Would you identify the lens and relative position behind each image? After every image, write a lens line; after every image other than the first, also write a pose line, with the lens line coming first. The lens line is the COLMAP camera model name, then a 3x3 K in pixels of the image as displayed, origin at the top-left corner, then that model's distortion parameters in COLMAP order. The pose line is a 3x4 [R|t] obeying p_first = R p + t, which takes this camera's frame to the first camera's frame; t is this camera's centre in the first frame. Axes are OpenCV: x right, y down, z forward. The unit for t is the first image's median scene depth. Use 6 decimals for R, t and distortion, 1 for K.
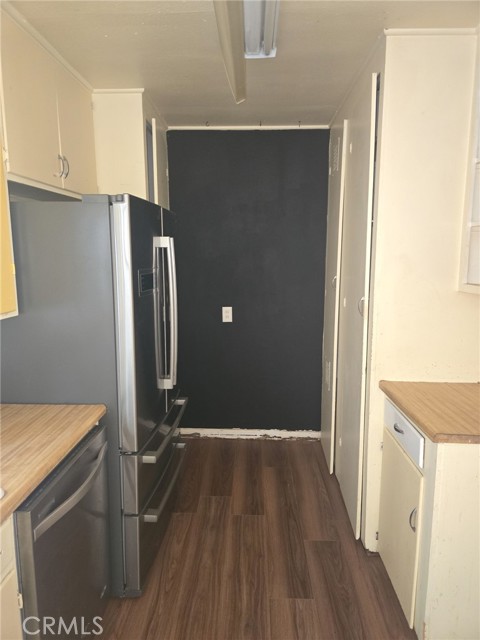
lens RADIAL K [[424.8, 0, 236.9], [0, 424.8, 317.7], [0, 0, 1]] dist [0.031821, 0.001123]
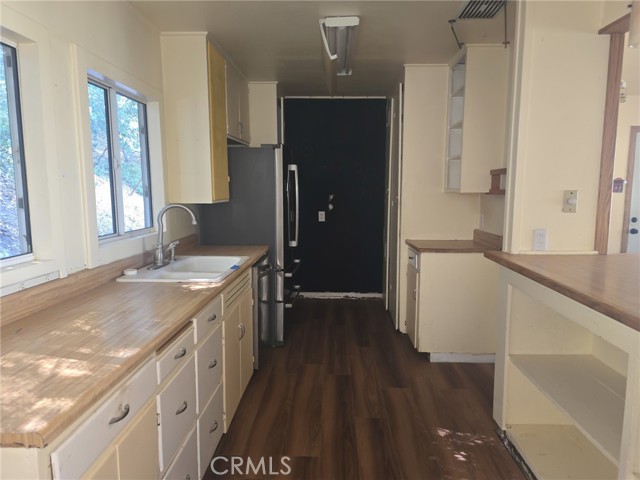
lens RADIAL K [[424.8, 0, 323.3], [0, 424.8, 240.3], [0, 0, 1]] dist [0.031821, 0.001123]
pose [[0.999928, 0.000978, 0.011934, -0.054088], [-0.000698, 0.999725, -0.023427, 0.176762], [-0.011954, 0.023417, 0.999654, -0.819603]]
